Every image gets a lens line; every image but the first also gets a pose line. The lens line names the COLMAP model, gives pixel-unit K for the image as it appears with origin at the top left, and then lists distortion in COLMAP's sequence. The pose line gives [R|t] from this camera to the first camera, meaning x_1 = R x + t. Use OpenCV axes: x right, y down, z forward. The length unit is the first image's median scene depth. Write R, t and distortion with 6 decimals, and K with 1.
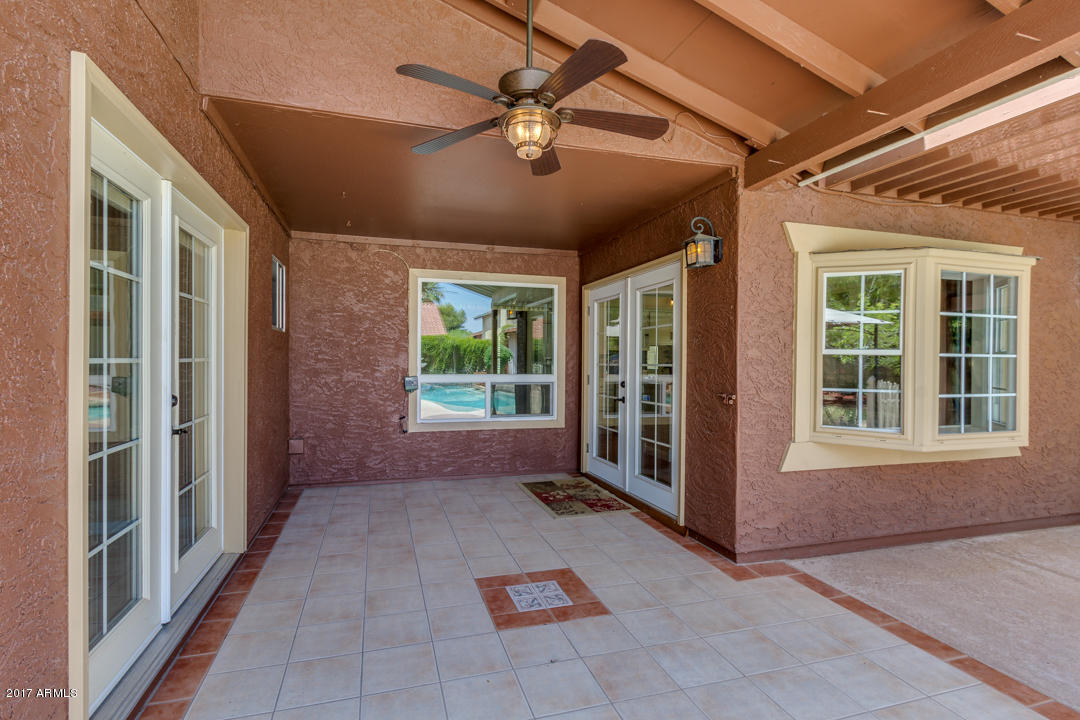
lens RADIAL K [[505.5, 0, 535.9], [0, 505.5, 365.0], [0, 0, 1]] dist [-0.004451, -0.000904]
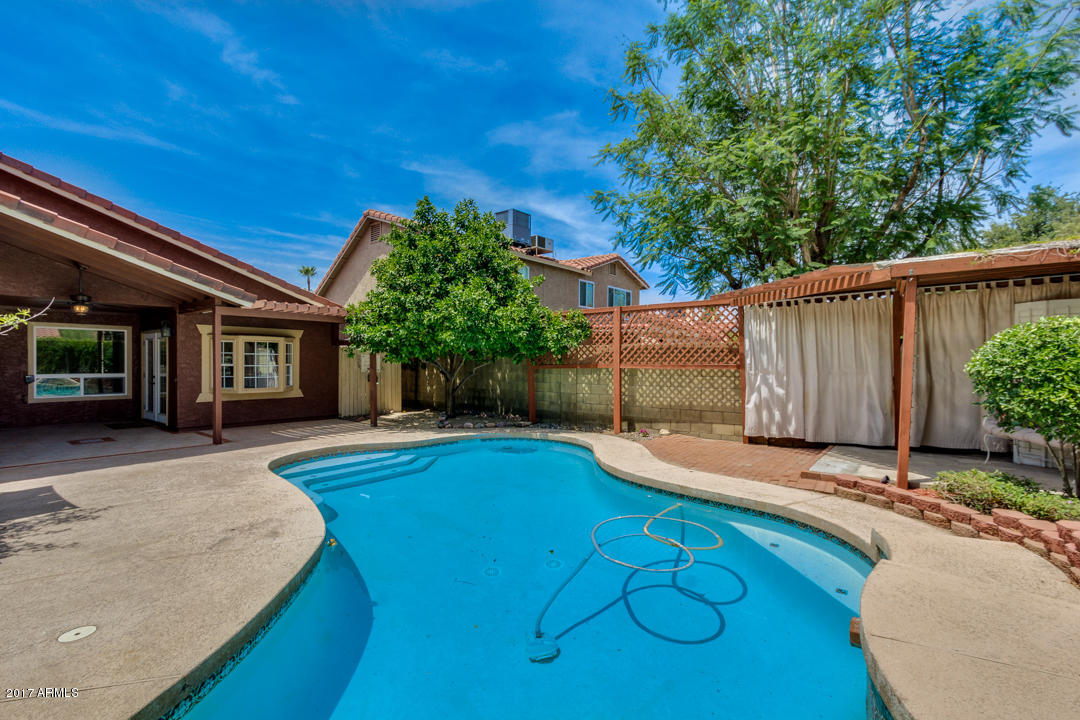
lens RADIAL K [[495.3, 0, 538.9], [0, 495.3, 362.5], [0, 0, 1]] dist [-0.004108, -0.000746]
pose [[0.827921, -0.004340, 0.560828, 0.397160], [0.003284, 0.999990, 0.002892, -0.033306], [-0.560835, -0.000553, 0.827927, -2.112388]]
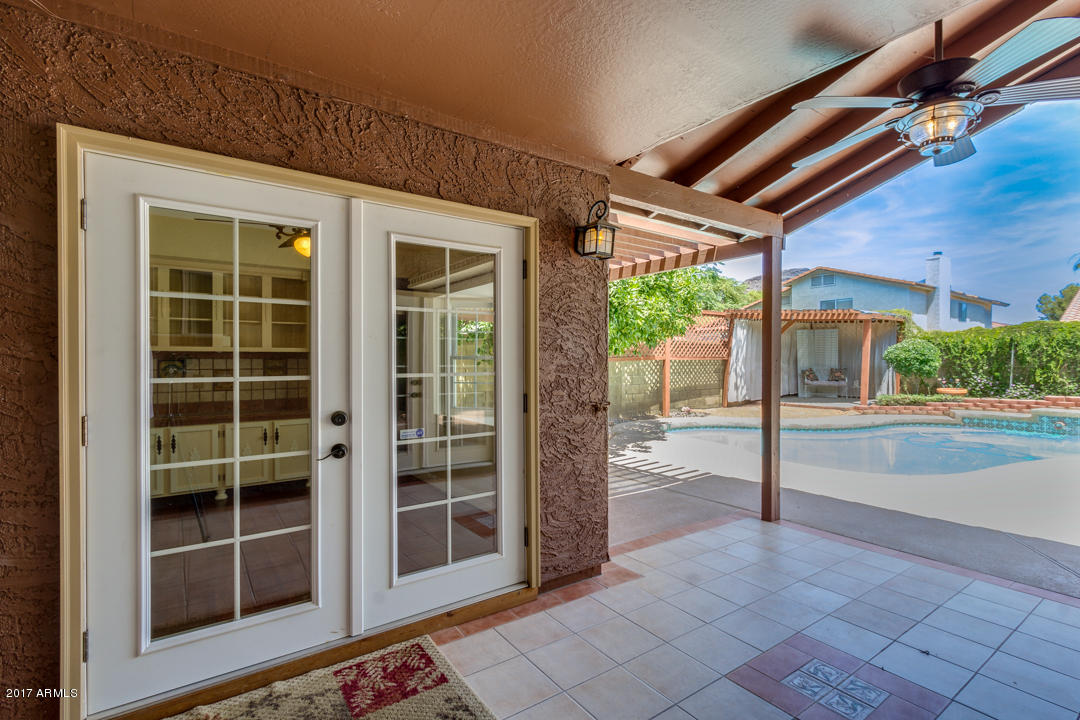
lens RADIAL K [[505.5, 0, 535.9], [0, 505.5, 365.0], [0, 0, 1]] dist [-0.004451, -0.000904]
pose [[-0.308405, -0.018952, 0.951066, -0.351389], [0.003057, 0.999777, 0.020914, -0.023363], [-0.951250, 0.009358, -0.308278, 1.028626]]
